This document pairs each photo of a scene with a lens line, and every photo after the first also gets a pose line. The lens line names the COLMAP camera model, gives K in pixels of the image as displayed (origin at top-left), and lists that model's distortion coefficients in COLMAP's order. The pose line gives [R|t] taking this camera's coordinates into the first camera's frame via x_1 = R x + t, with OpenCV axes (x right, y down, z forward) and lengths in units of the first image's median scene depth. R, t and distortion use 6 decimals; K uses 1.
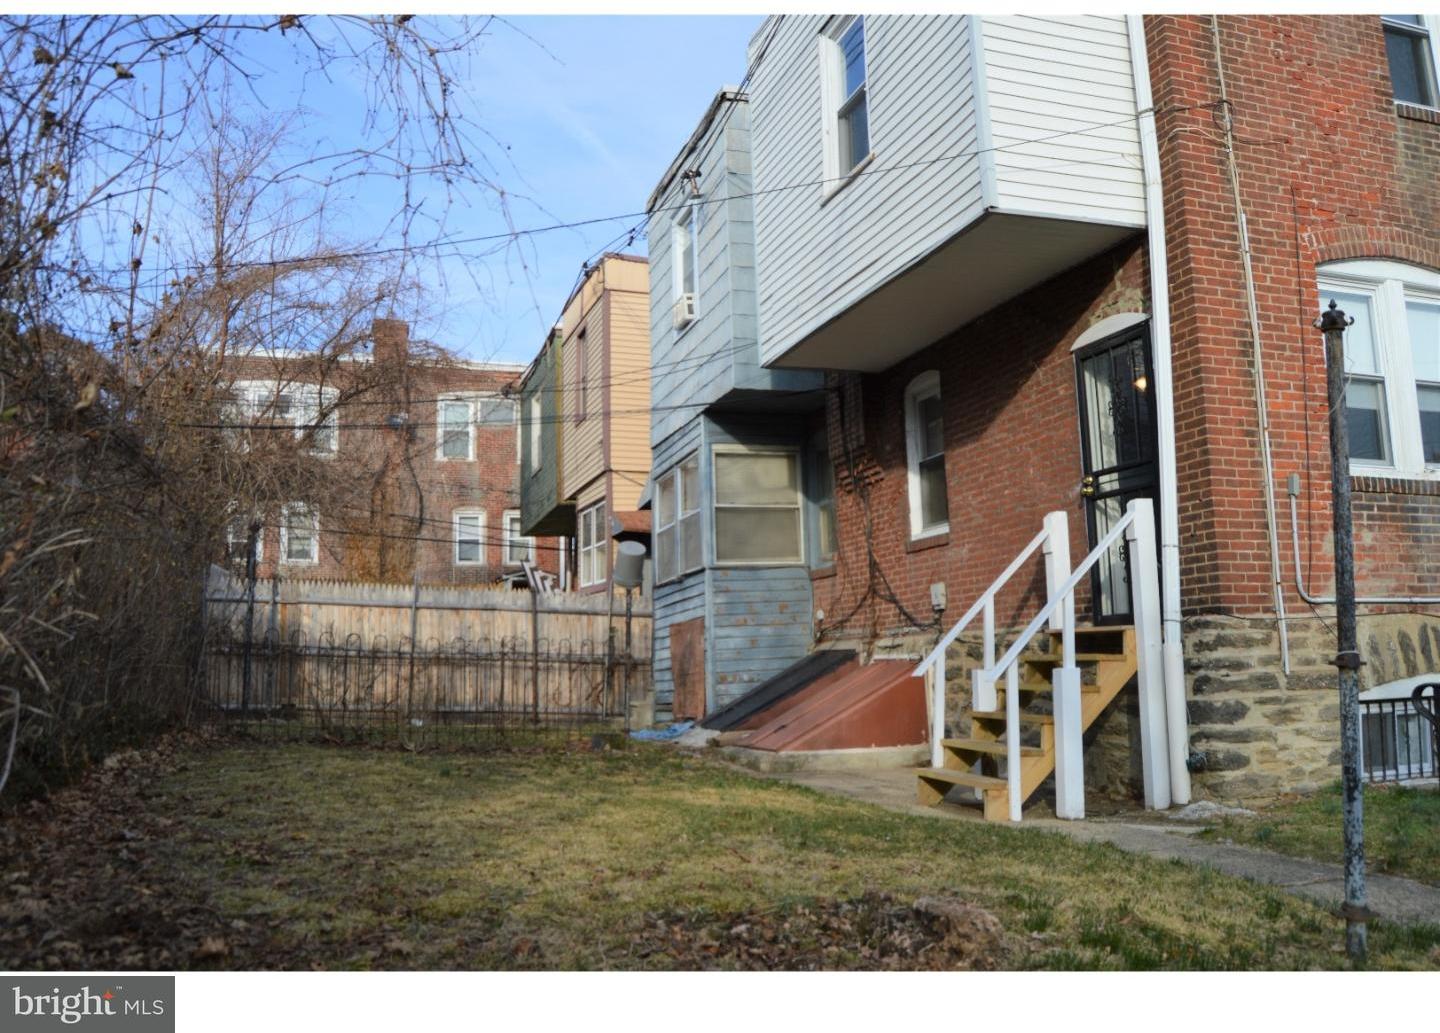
lens RADIAL K [[1162.2, 0, 718.3], [0, 1162.2, 481.3], [0, 0, 1]] dist [-0.088593, 0.013296]
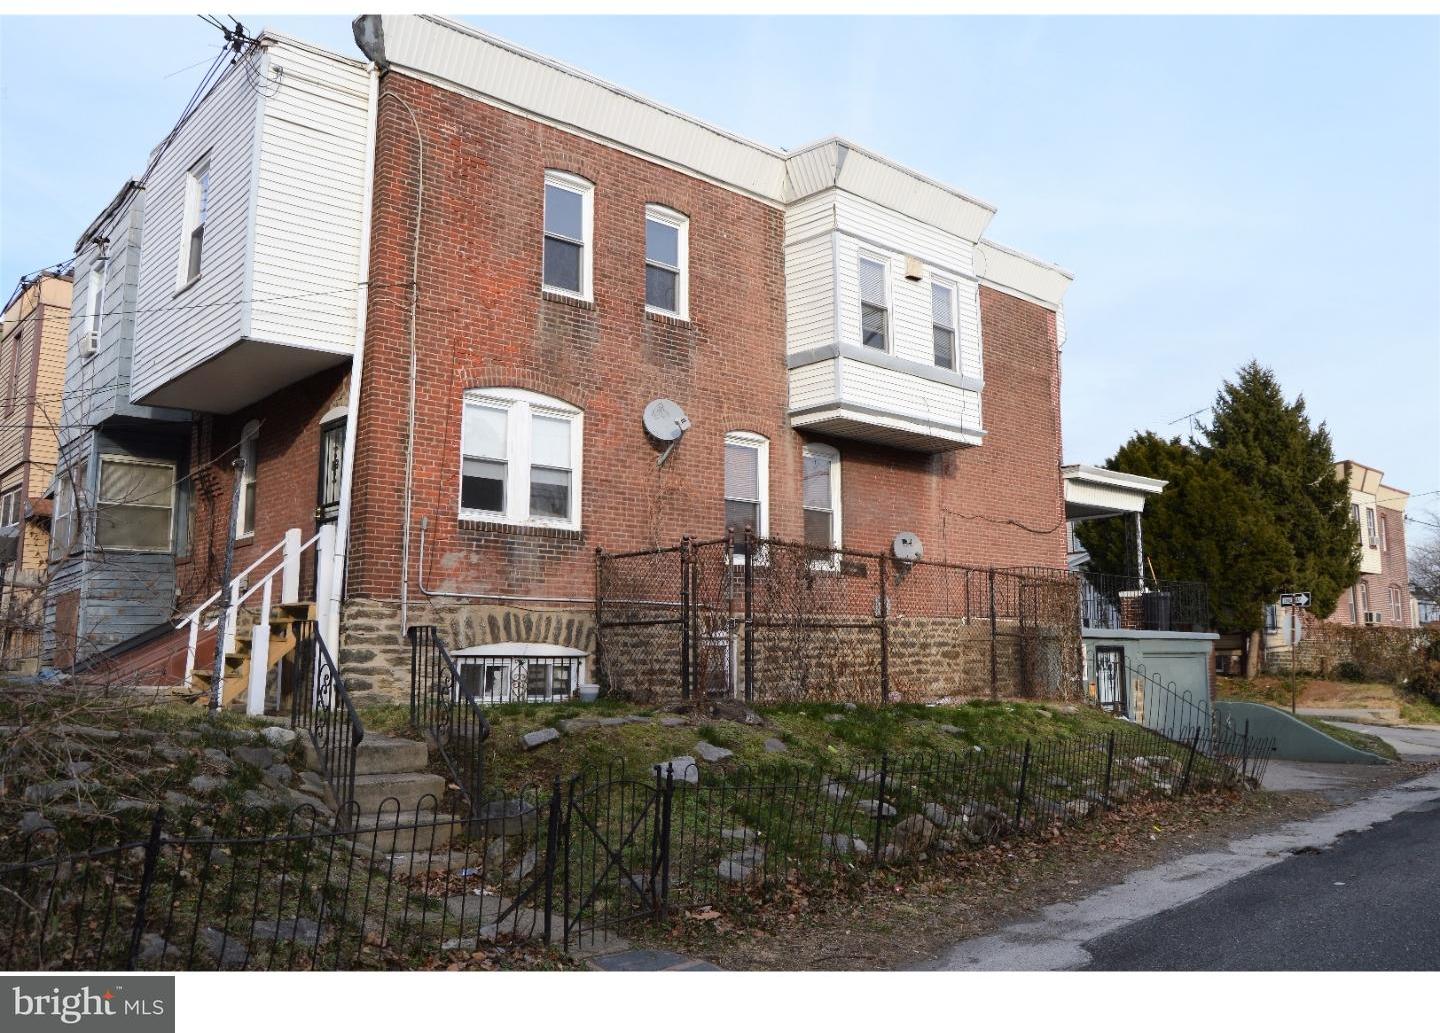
lens RADIAL K [[1162.2, 0, 718.3], [0, 1162.2, 481.3], [0, 0, 1]] dist [-0.088593, 0.013296]
pose [[0.915332, 0.081305, 0.394407, 0.219640], [-0.081184, 0.996554, -0.017025, -0.061555], [-0.394432, -0.016436, 0.918778, -0.689383]]
